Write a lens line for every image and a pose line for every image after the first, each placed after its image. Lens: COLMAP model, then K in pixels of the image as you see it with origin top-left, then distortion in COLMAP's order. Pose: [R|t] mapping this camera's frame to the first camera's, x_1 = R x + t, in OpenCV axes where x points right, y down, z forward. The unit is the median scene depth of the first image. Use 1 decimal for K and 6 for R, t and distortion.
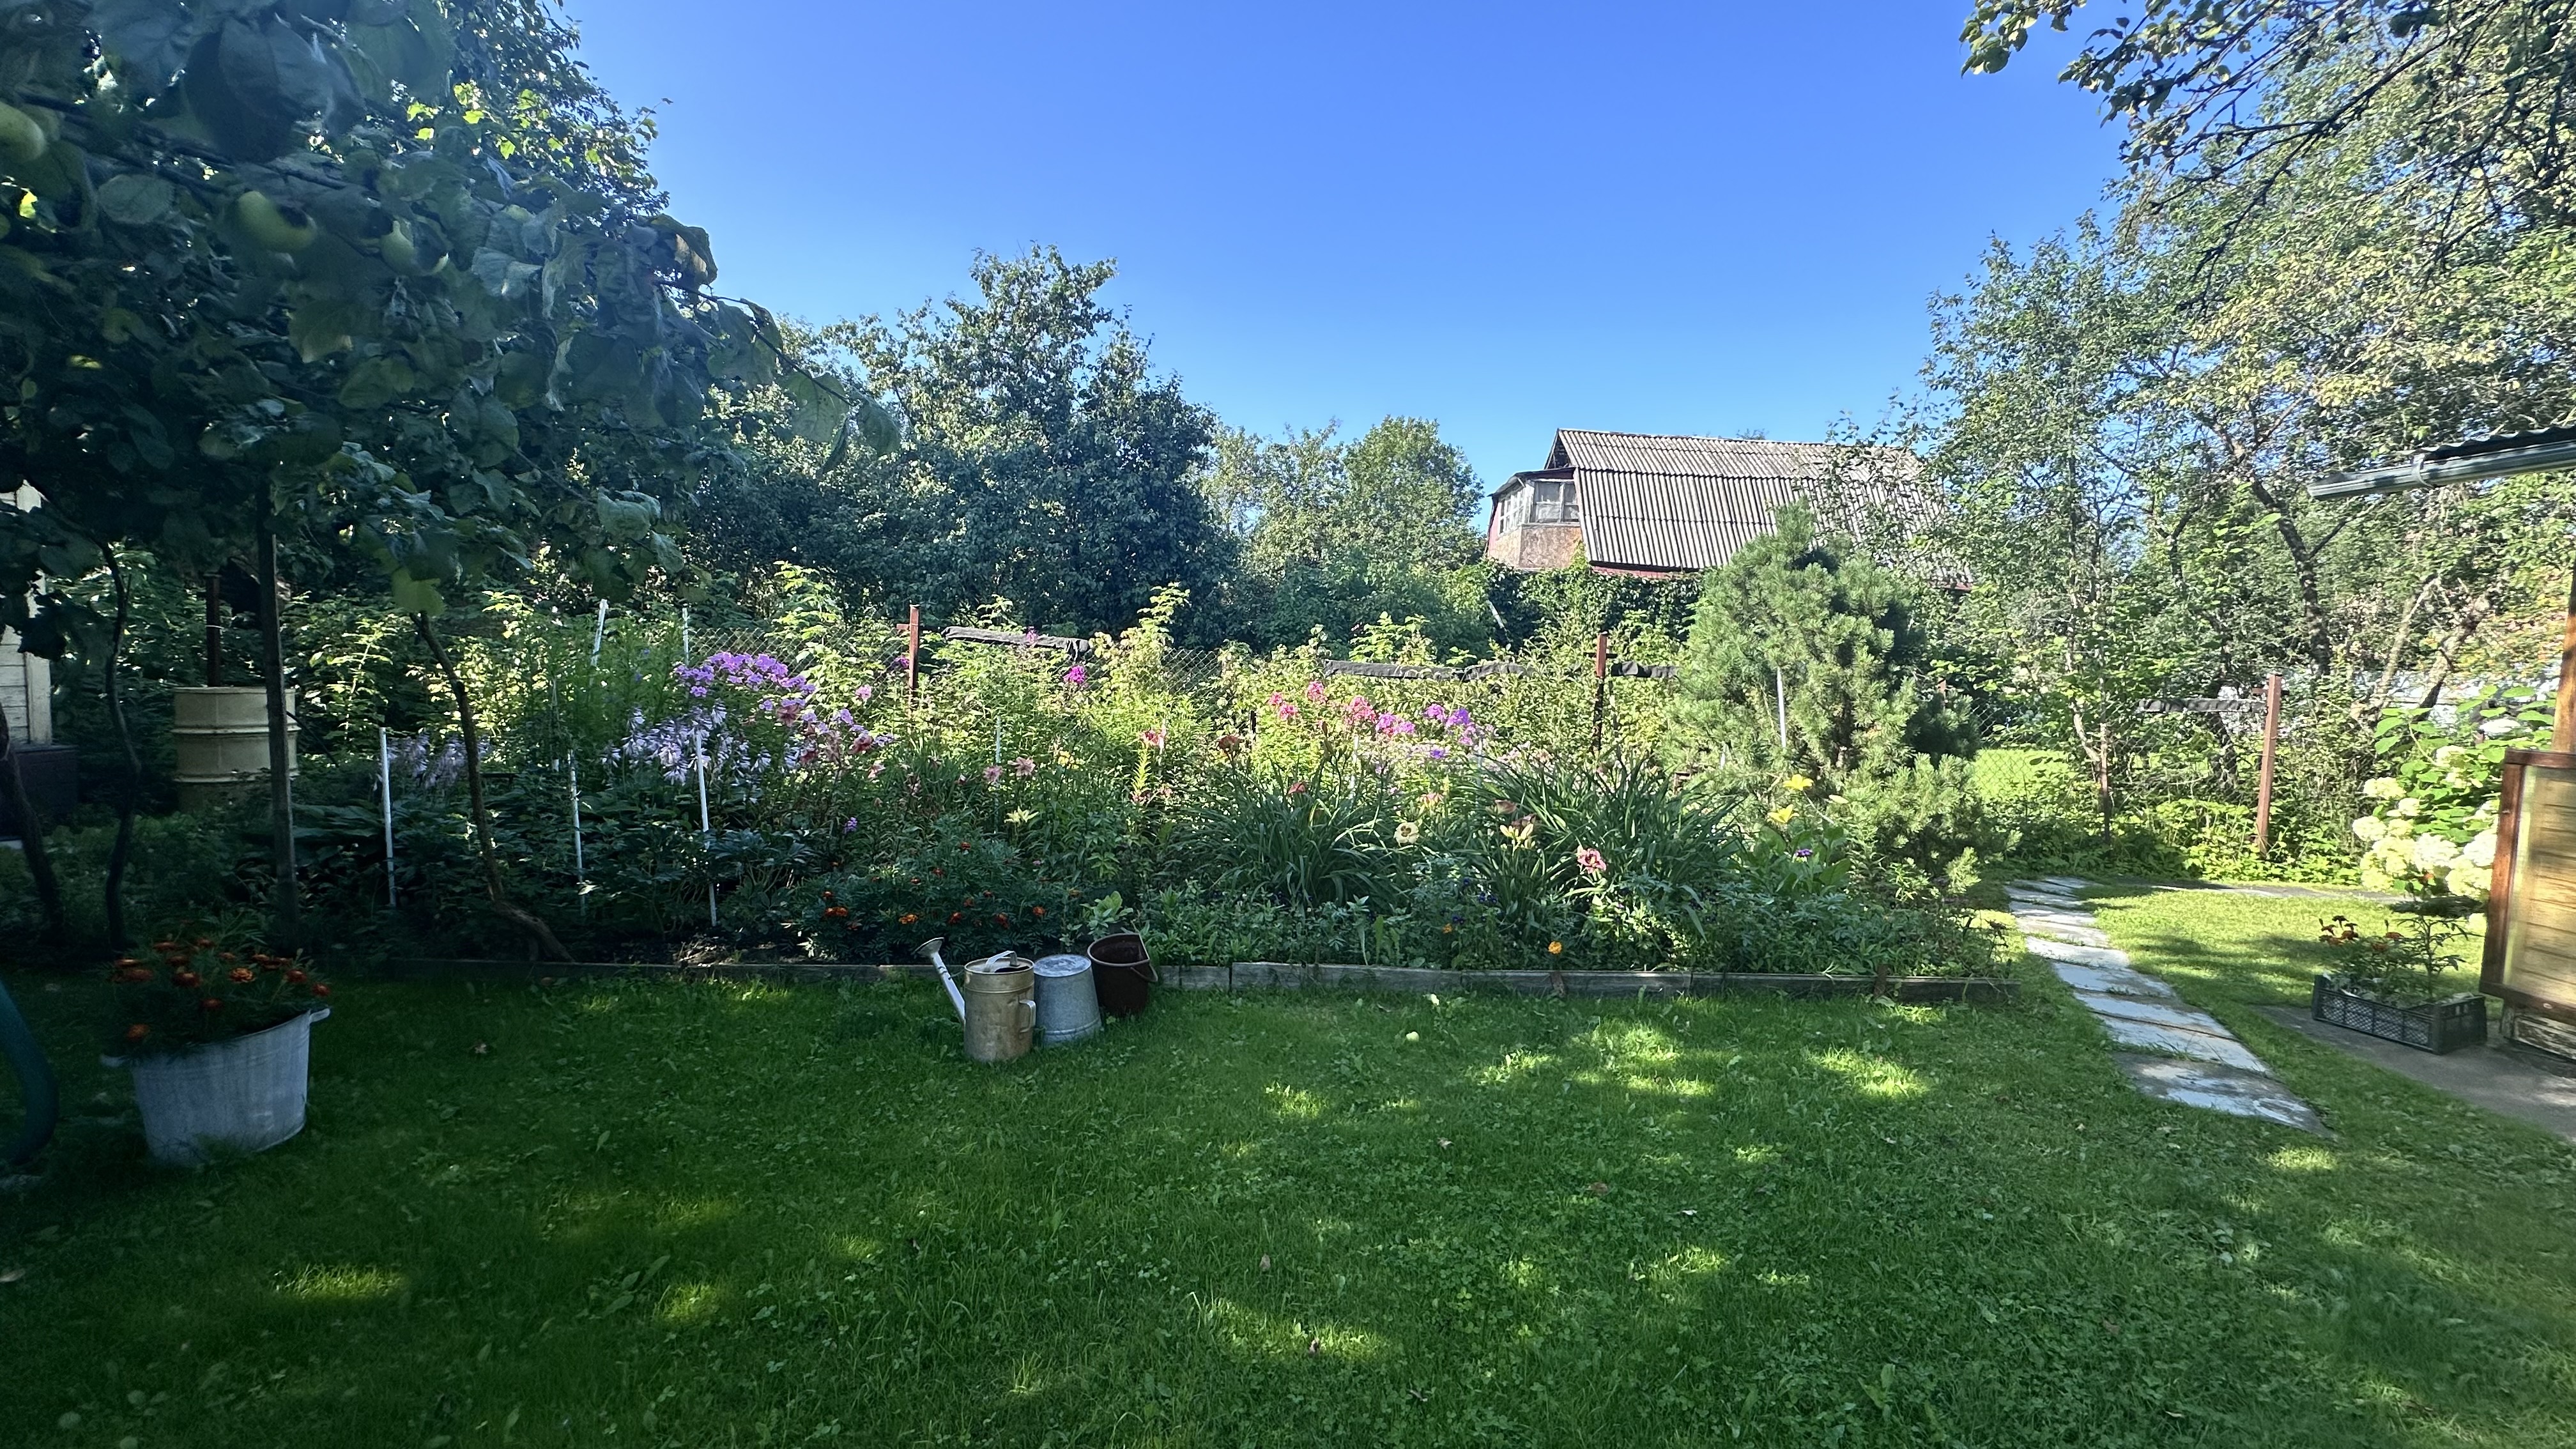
lens RADIAL K [[1026.7, 0, 1290.3], [0, 1026.7, 721.9], [0, 0, 1]] dist [-0.003668, 0.000494]
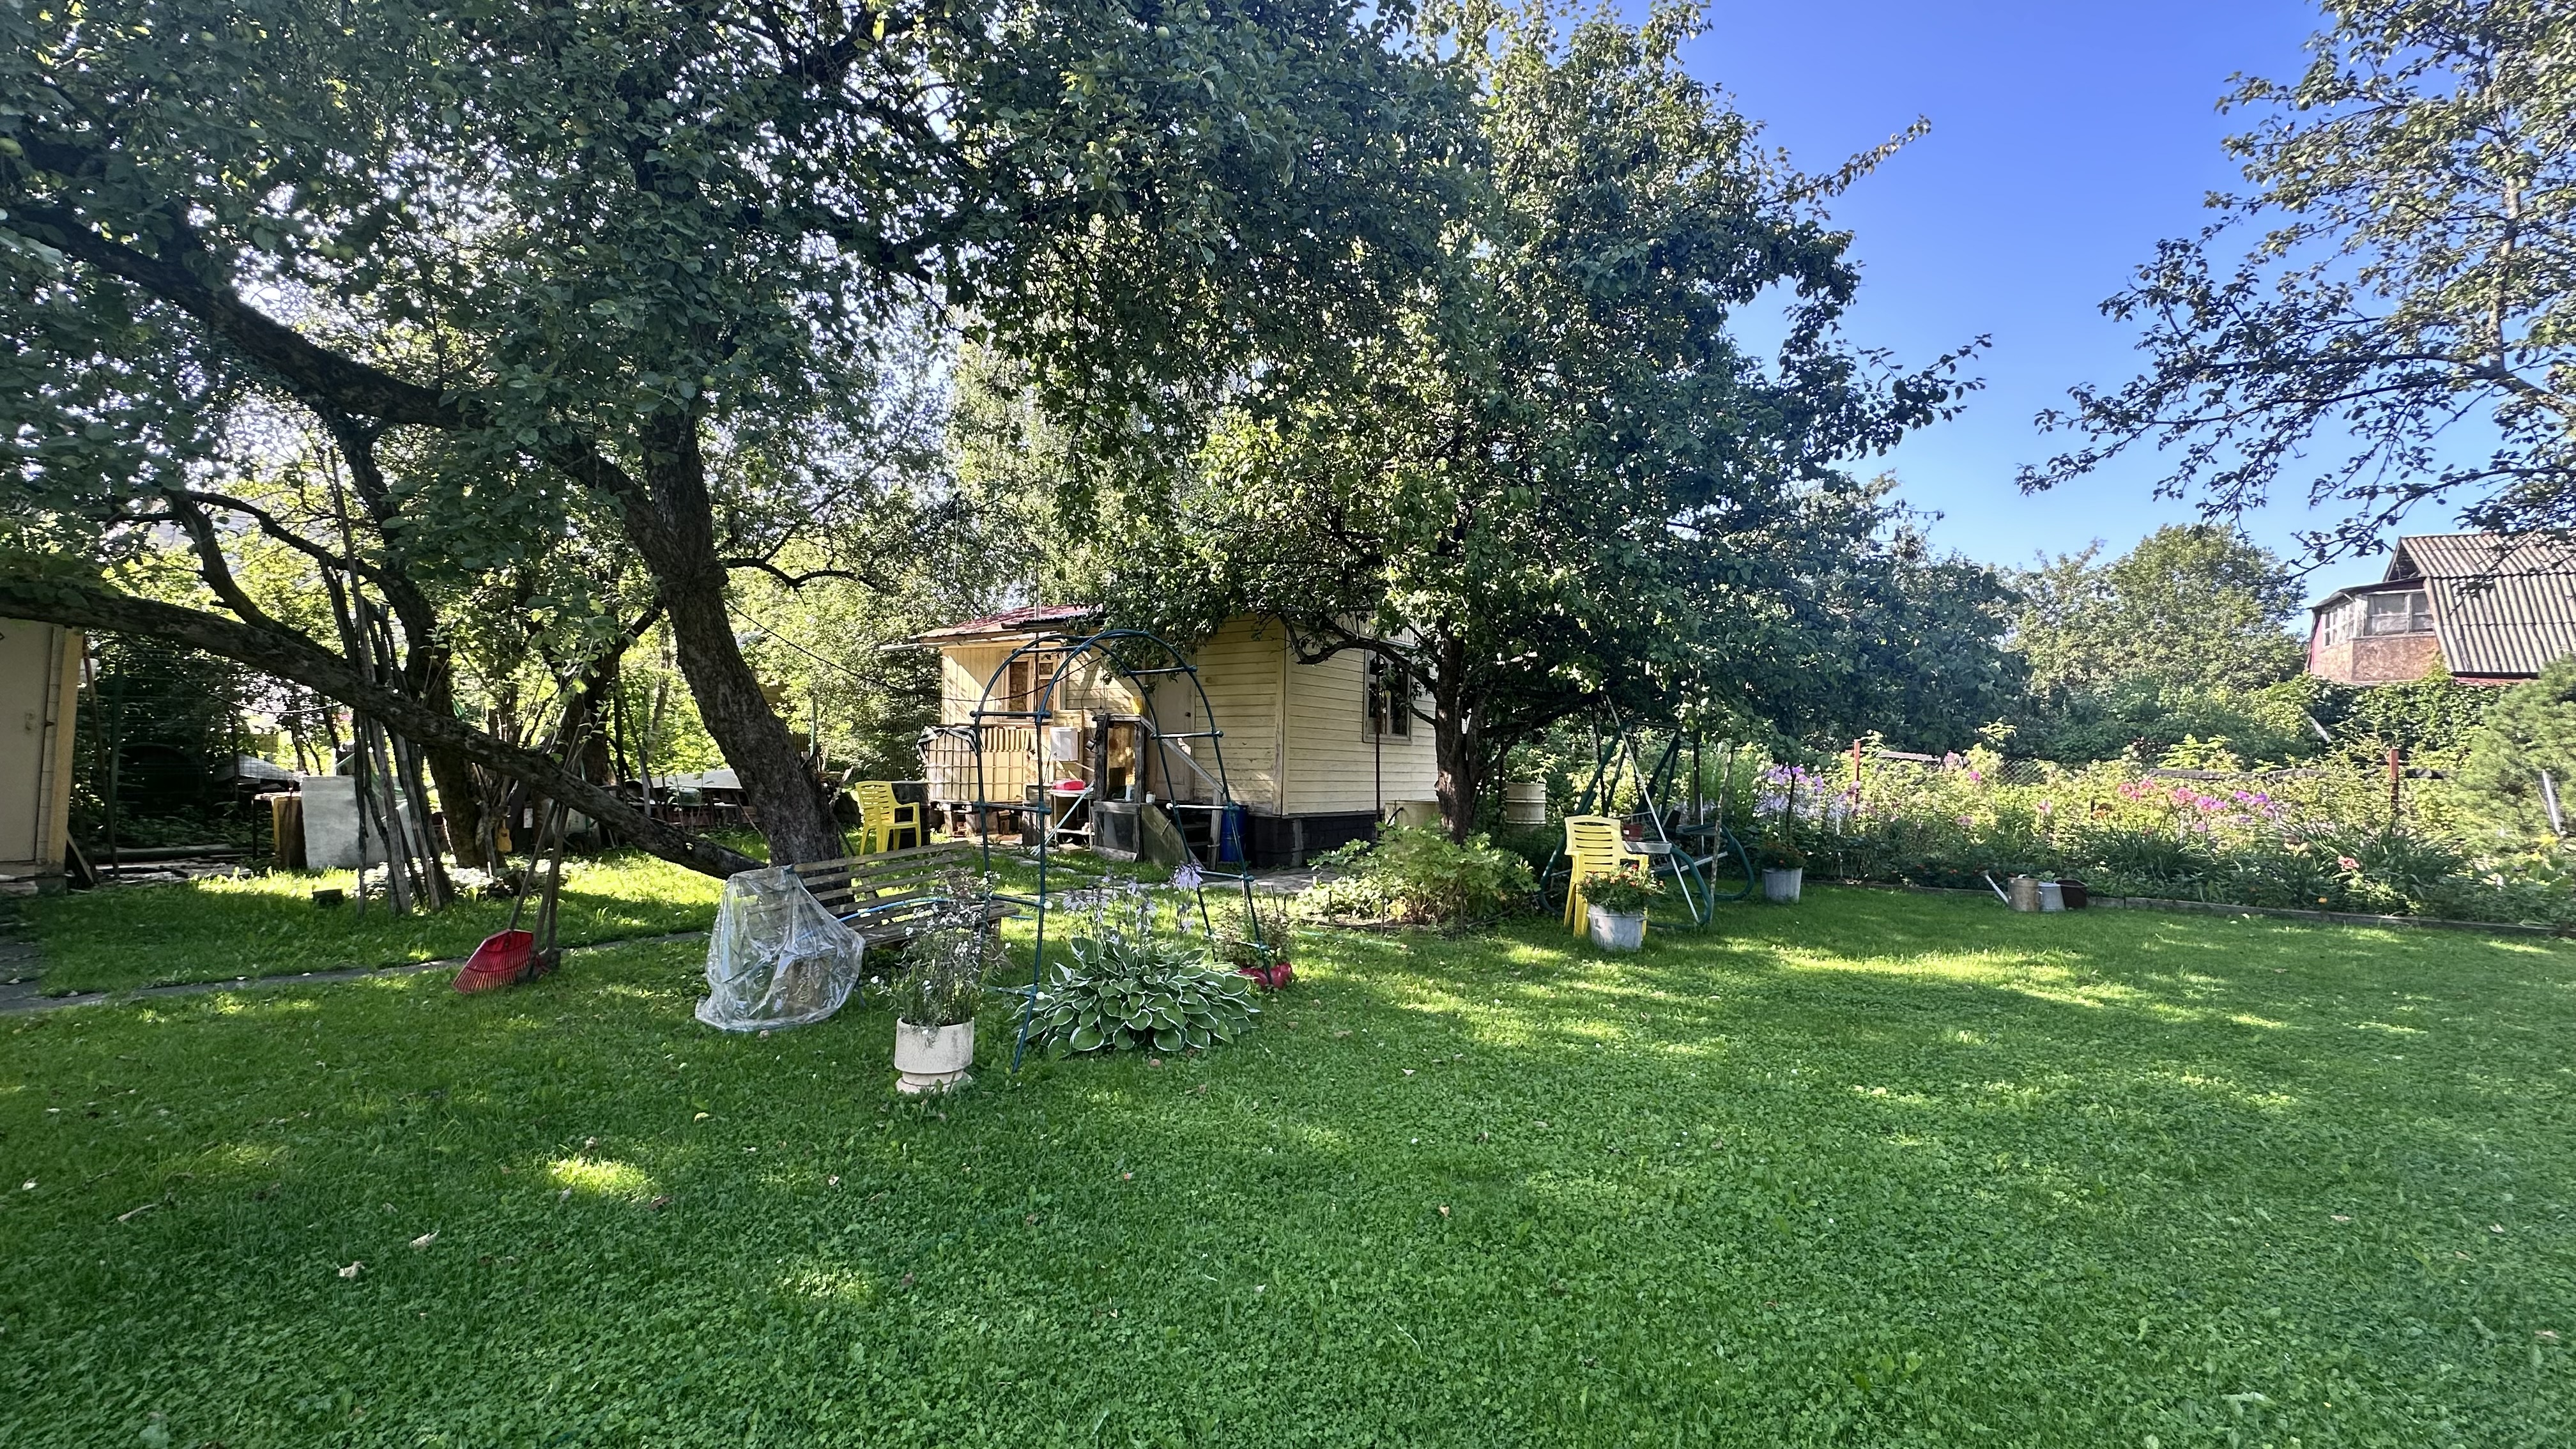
lens RADIAL K [[1025.6, 0, 1288.0], [0, 1025.6, 724.5], [0, 0, 1]] dist [-0.000400, -0.000146]
pose [[0.817999, -0.031782, -0.574341, -0.055703], [-0.035225, 0.993831, -0.105165, 0.034302], [0.574140, 0.106256, 0.811833, -0.422242]]
